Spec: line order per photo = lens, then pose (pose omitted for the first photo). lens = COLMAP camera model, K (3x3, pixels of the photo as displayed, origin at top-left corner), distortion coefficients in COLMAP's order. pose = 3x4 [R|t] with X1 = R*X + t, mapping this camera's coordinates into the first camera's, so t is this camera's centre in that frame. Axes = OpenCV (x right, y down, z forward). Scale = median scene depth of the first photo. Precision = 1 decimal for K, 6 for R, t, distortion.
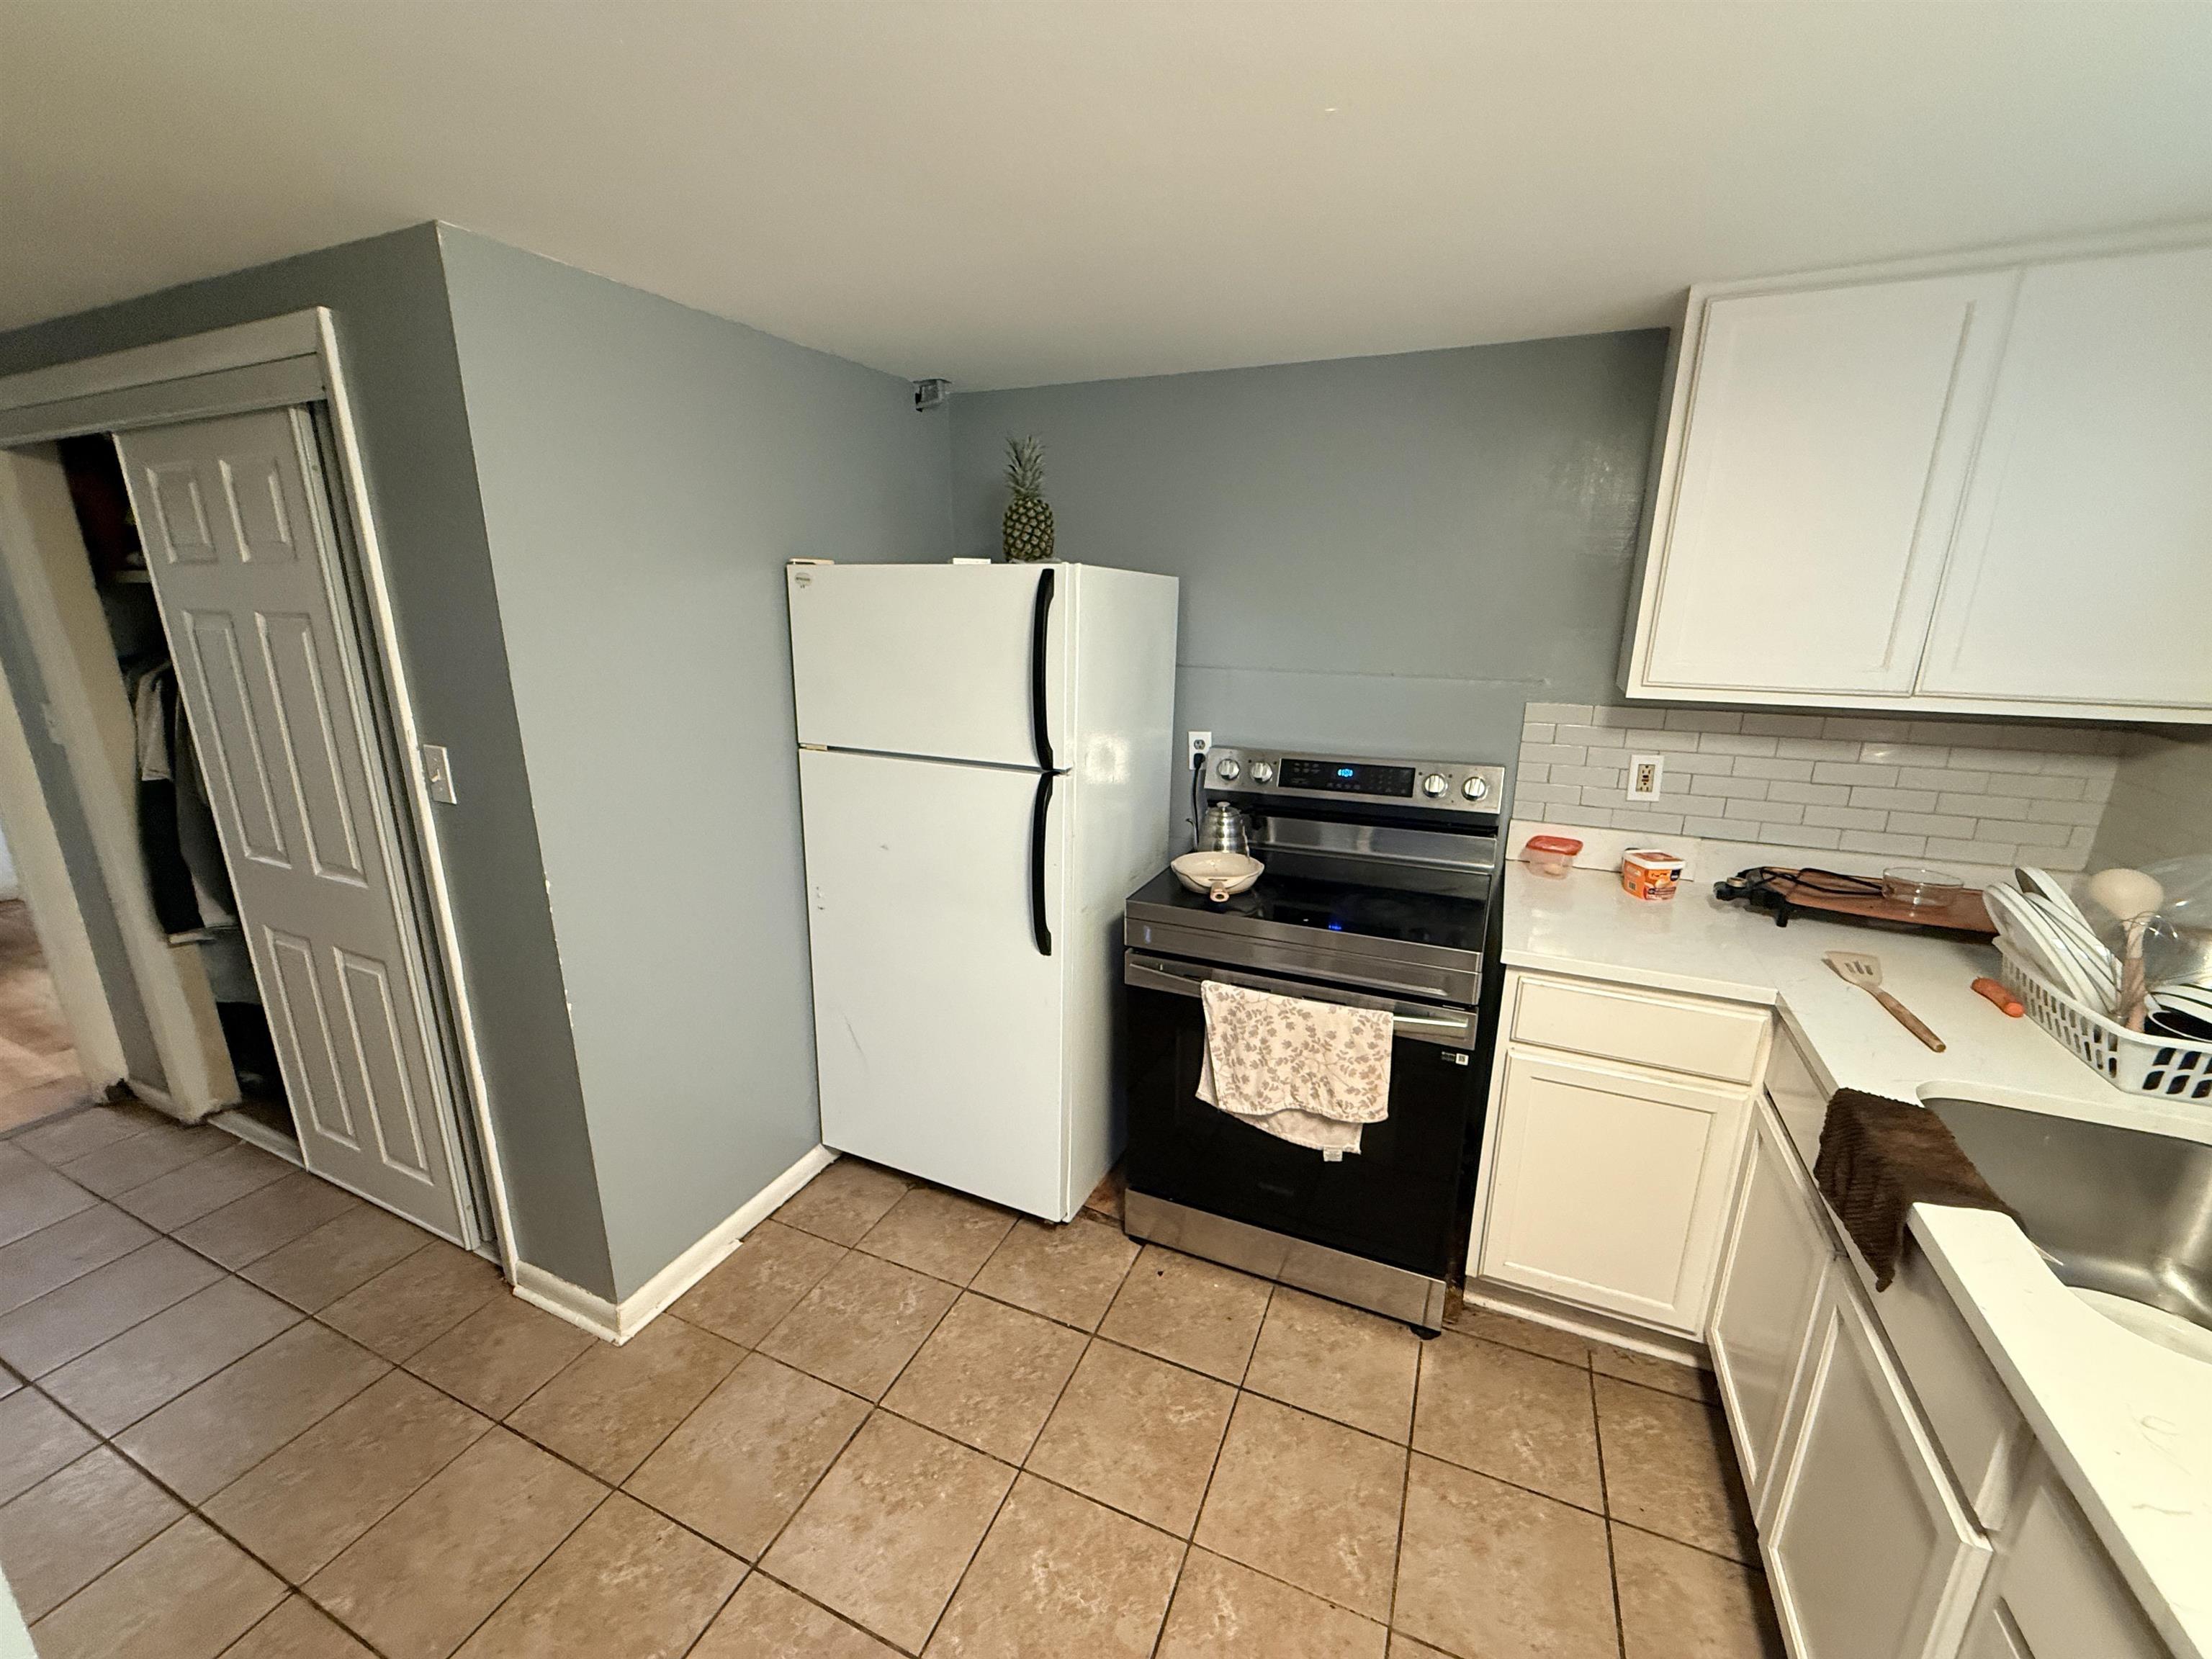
lens RADIAL K [[882.3, 0, 1106.0], [0, 882.3, 829.5], [0, 0, 1]] dist [-0.000766, 0.000470]
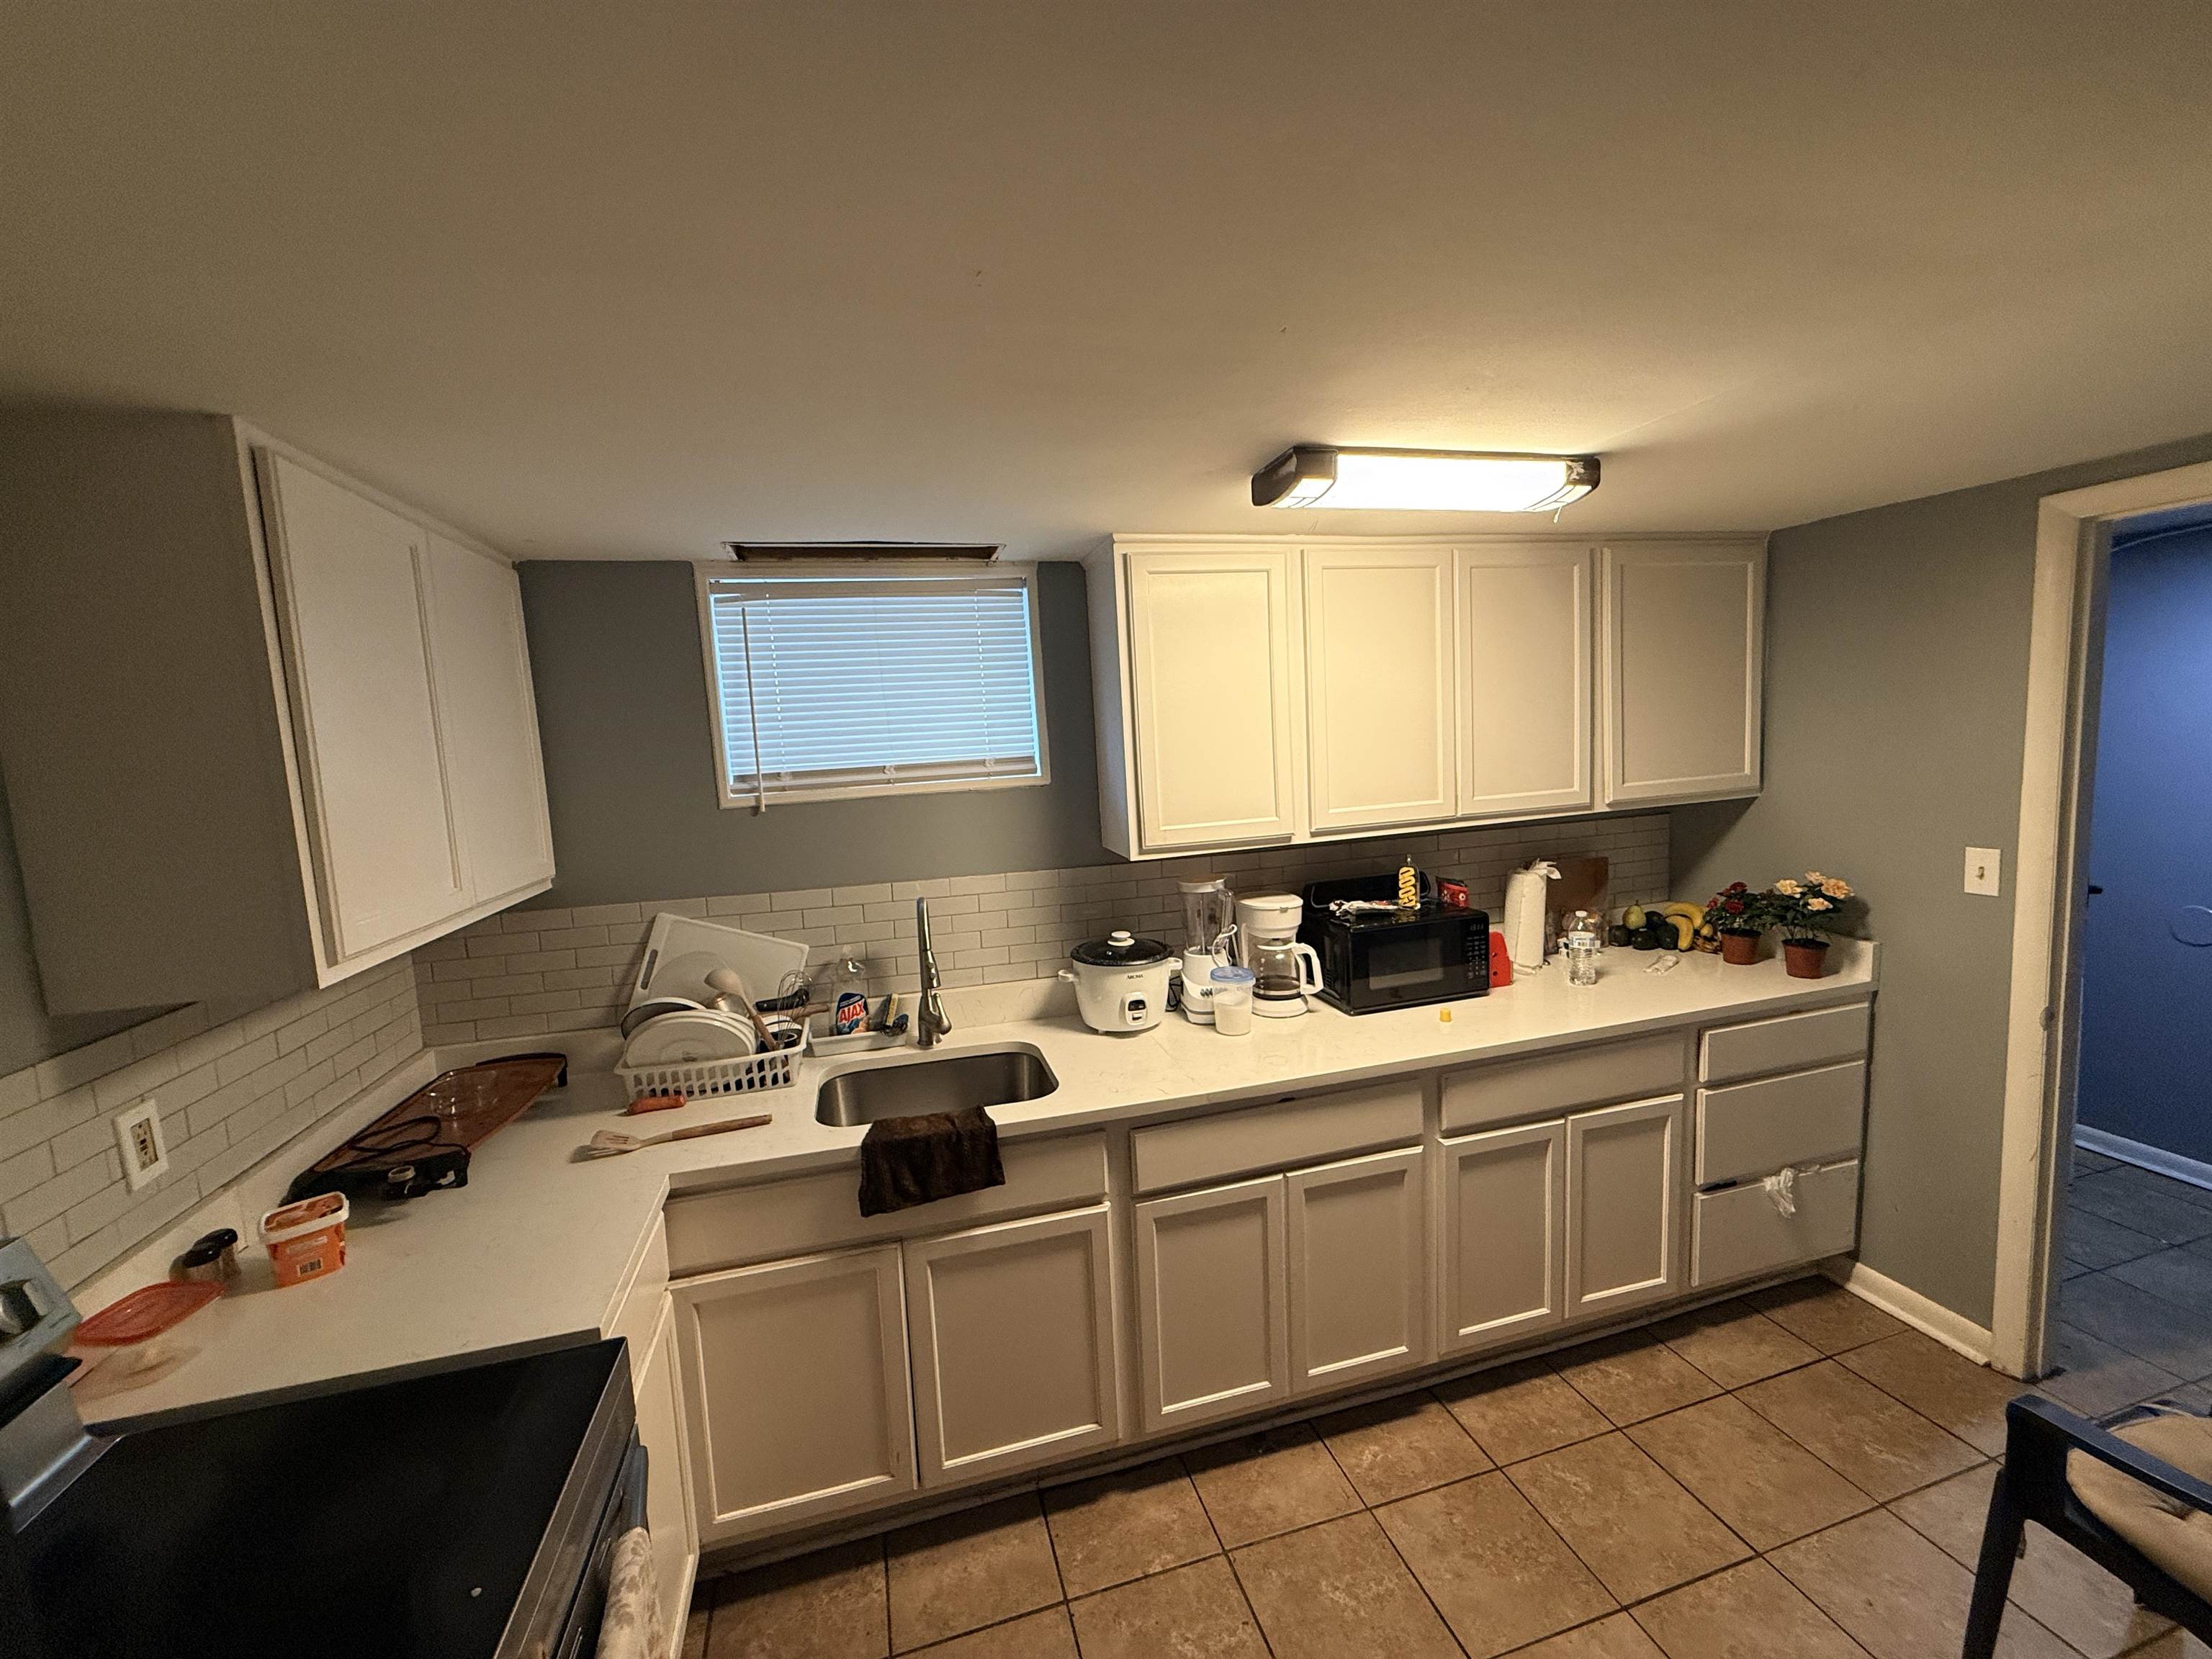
lens RADIAL K [[882.3, 0, 1106.0], [0, 882.3, 829.5], [0, 0, 1]] dist [-0.000766, 0.000470]
pose [[-0.624627, -0.055963, 0.778915, -0.257081], [0.254520, 0.928377, 0.270805, -0.254766], [-0.738282, 0.367402, -0.565646, 0.780379]]
